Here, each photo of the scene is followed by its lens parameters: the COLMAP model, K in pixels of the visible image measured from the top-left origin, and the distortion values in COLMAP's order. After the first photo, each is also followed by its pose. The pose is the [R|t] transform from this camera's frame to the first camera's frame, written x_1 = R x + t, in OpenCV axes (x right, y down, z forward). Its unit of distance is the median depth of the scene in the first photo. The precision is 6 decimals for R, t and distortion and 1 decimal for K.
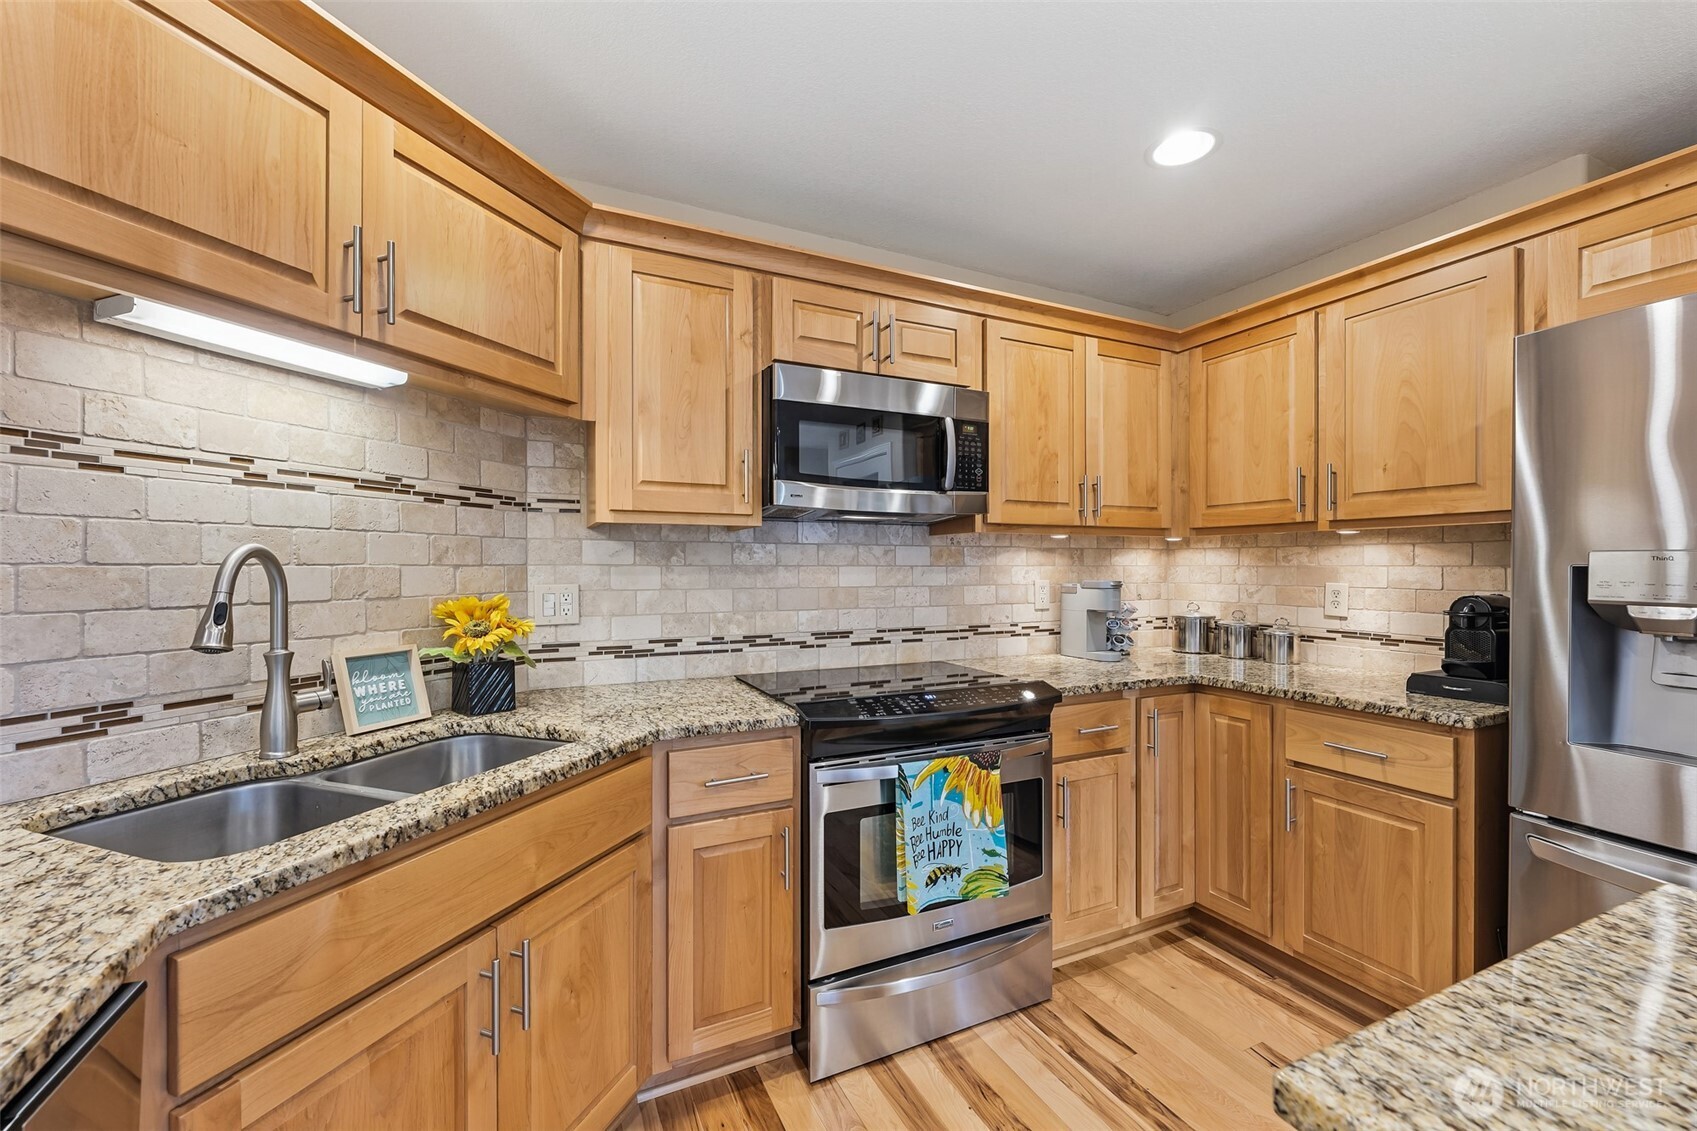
lens RADIAL K [[687.1, 0, 848.5], [0, 687.1, 565.5], [0, 0, 1]] dist [-0.002720, -0.000285]
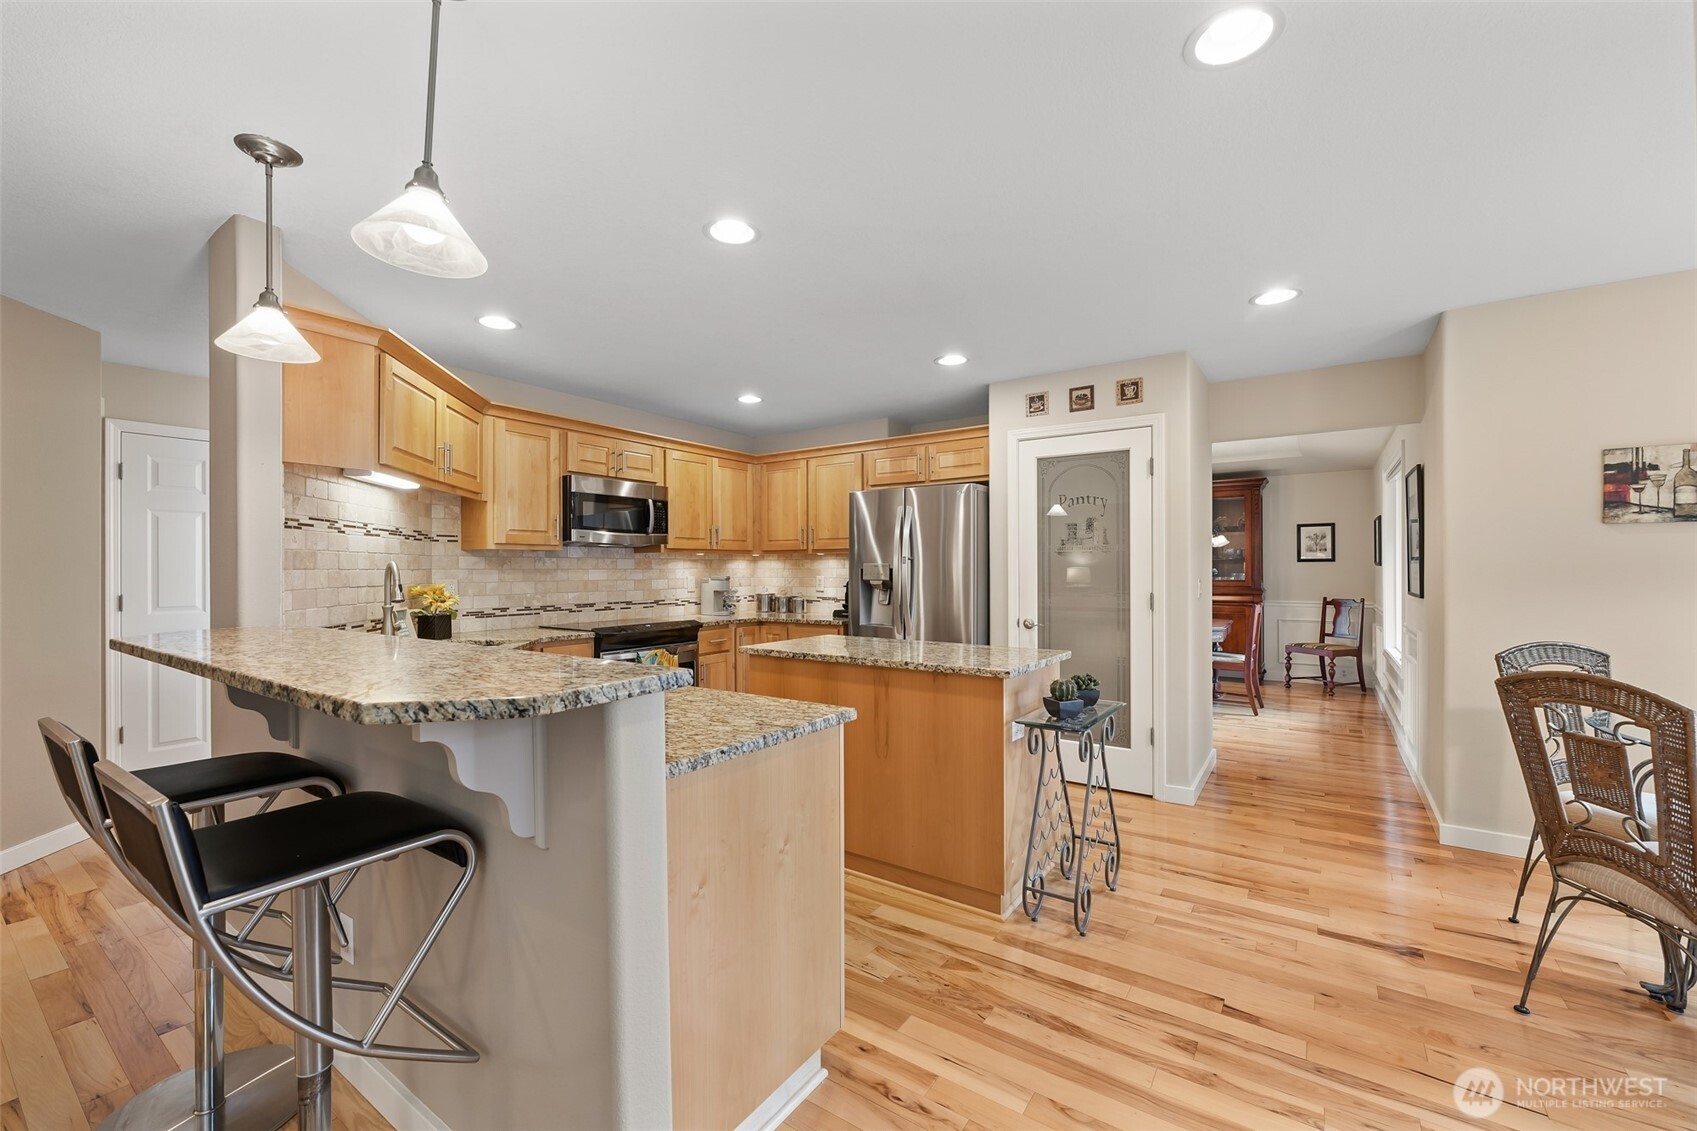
lens RADIAL K [[686.4, 0, 844.5], [0, 686.4, 571.7], [0, 0, 1]] dist [-0.002134, -0.000536]
pose [[0.869269, -0.005125, 0.494312, -0.360370], [0.002668, 0.999980, 0.005677, -0.001733], [-0.494332, -0.003616, 0.869266, -1.078906]]
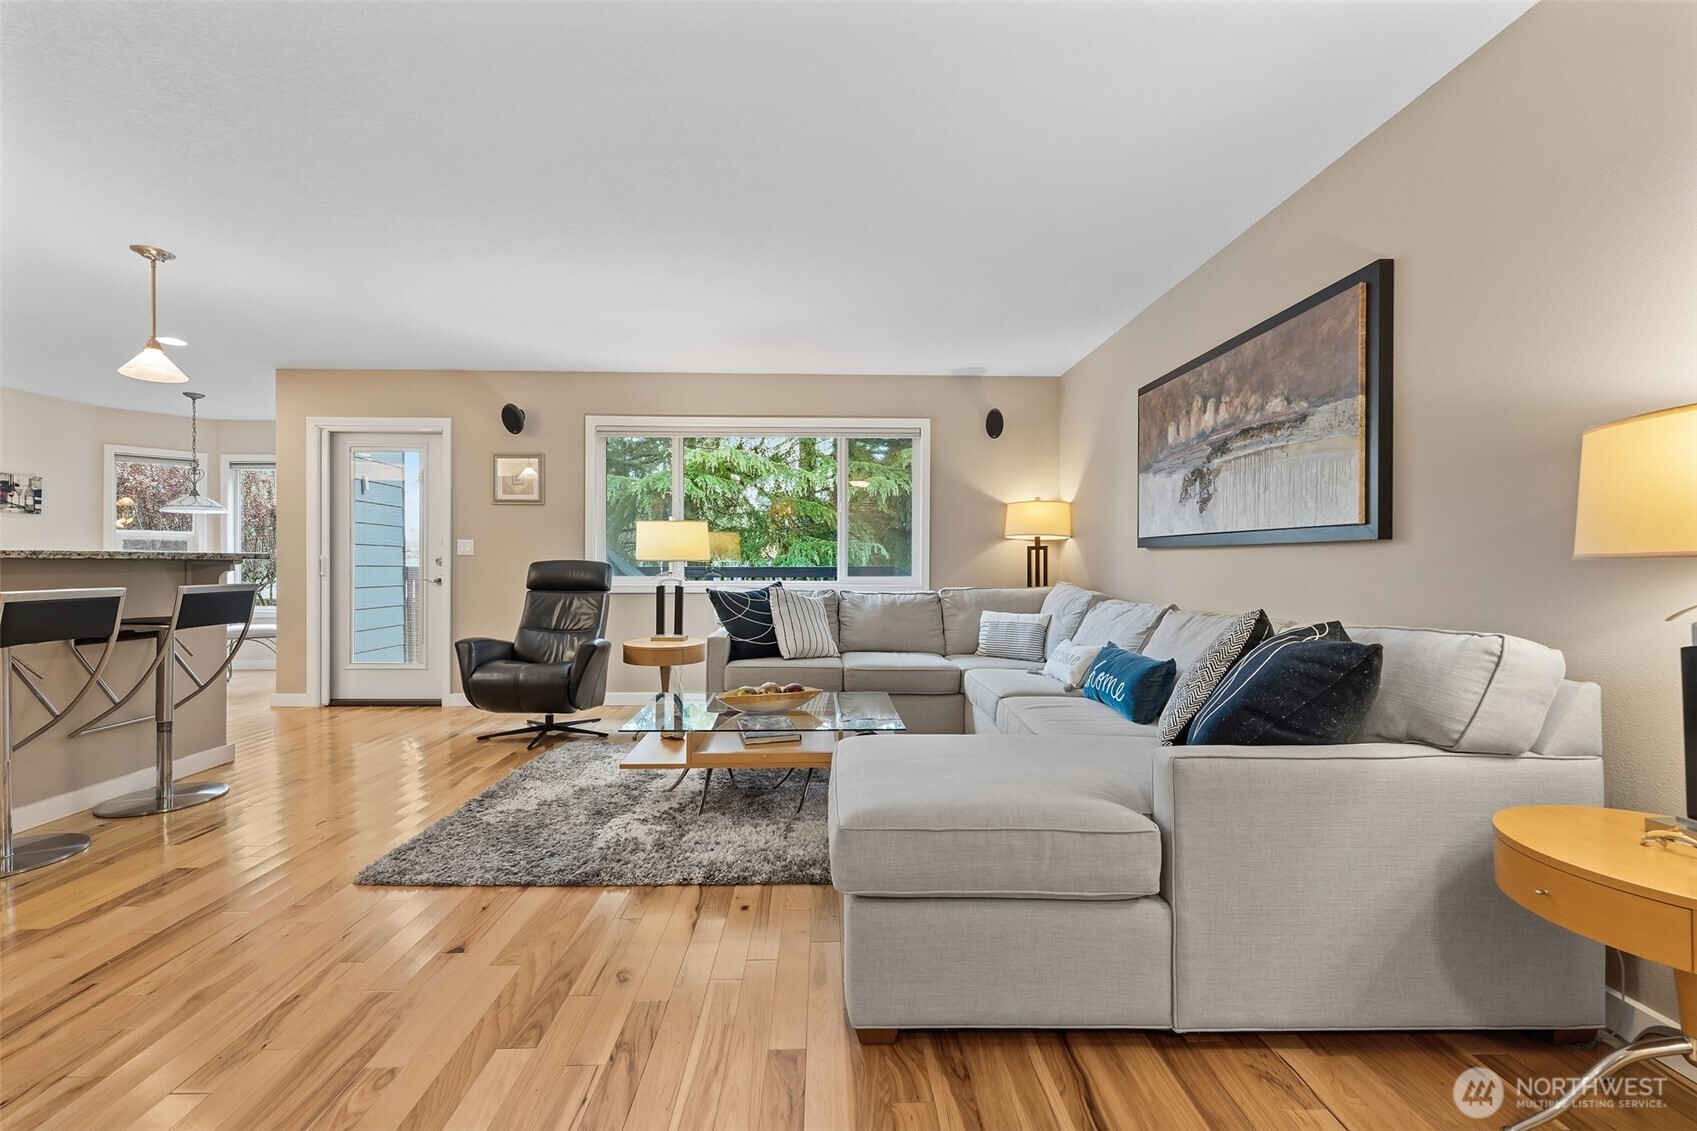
lens RADIAL K [[687.1, 0, 848.5], [0, 687.1, 565.5], [0, 0, 1]] dist [-0.002720, -0.000285]
pose [[-0.914597, -0.002343, 0.404361, -2.128485], [-0.002369, 0.999997, 0.000436, 0.097062], [-0.404360, -0.000559, -0.914600, 0.244064]]
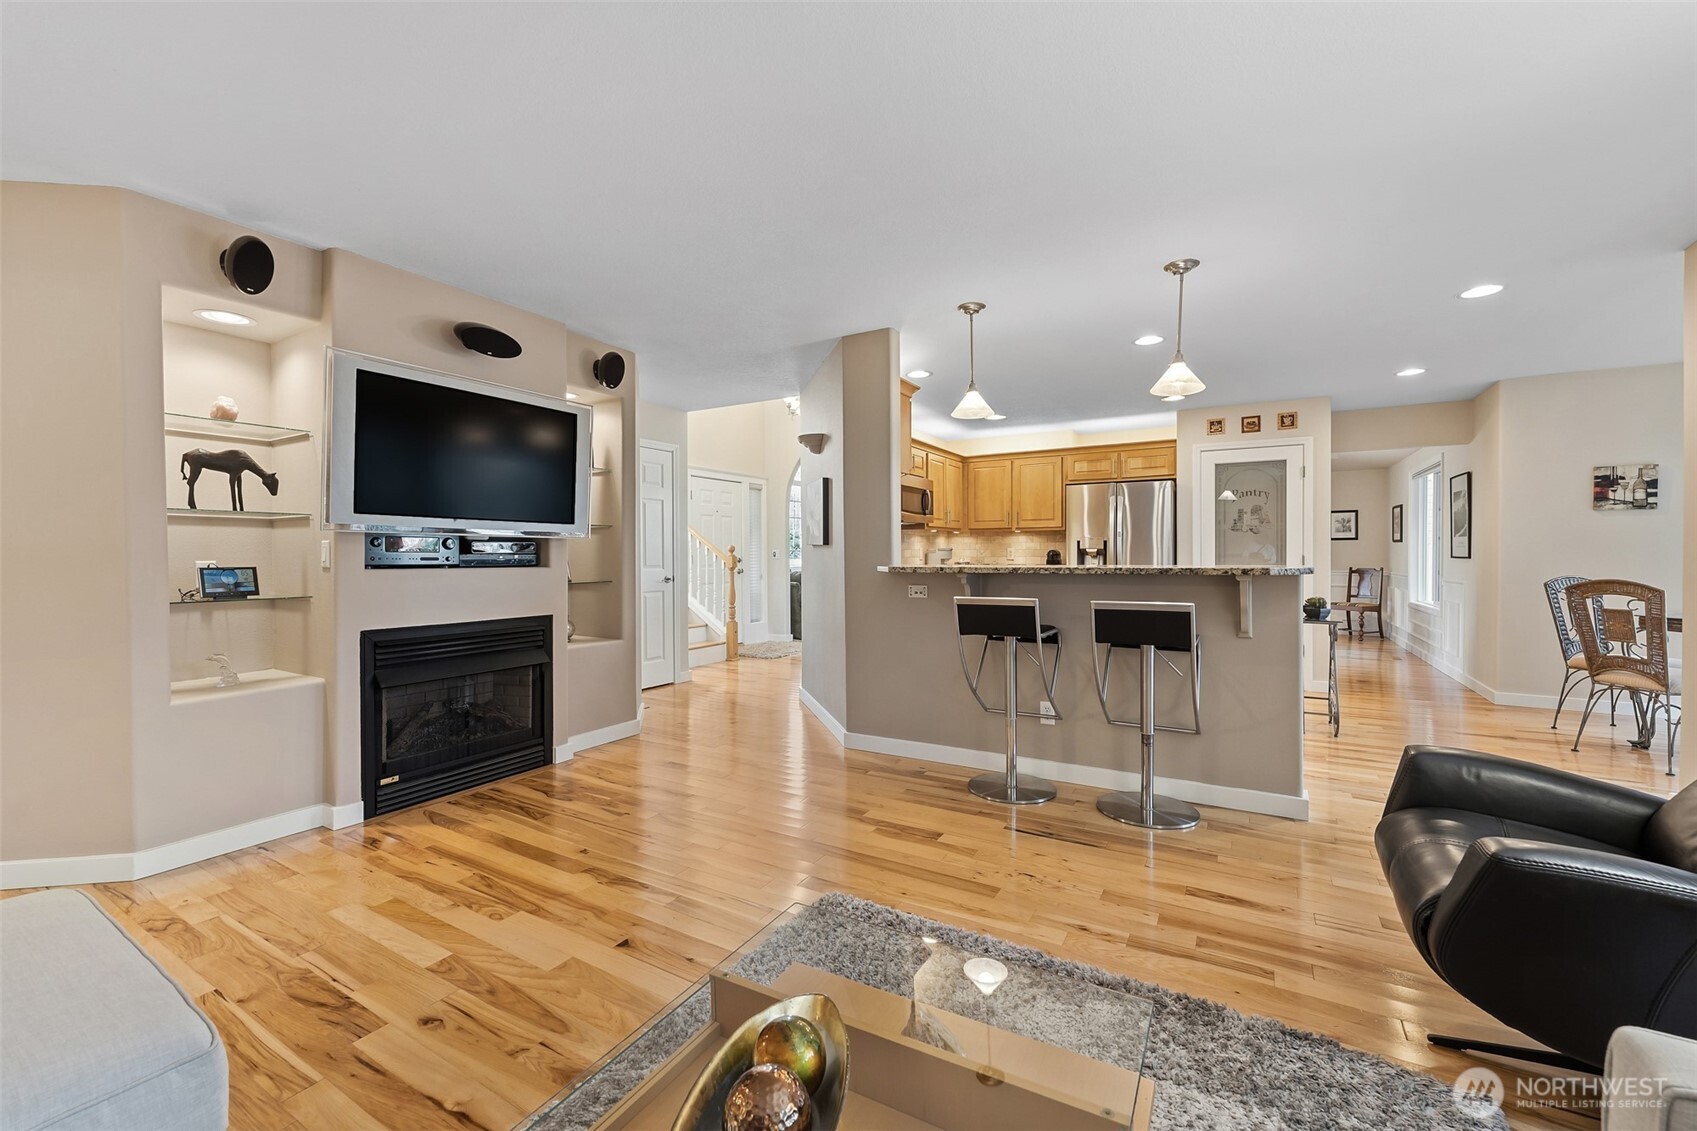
lens RADIAL K [[687.1, 0, 848.5], [0, 687.1, 565.5], [0, 0, 1]] dist [-0.002720, -0.000285]
pose [[0.831524, -0.012141, 0.555357, -1.641286], [0.002962, 0.999844, 0.017424, 0.048810], [-0.555482, -0.012844, 0.831430, -1.165350]]
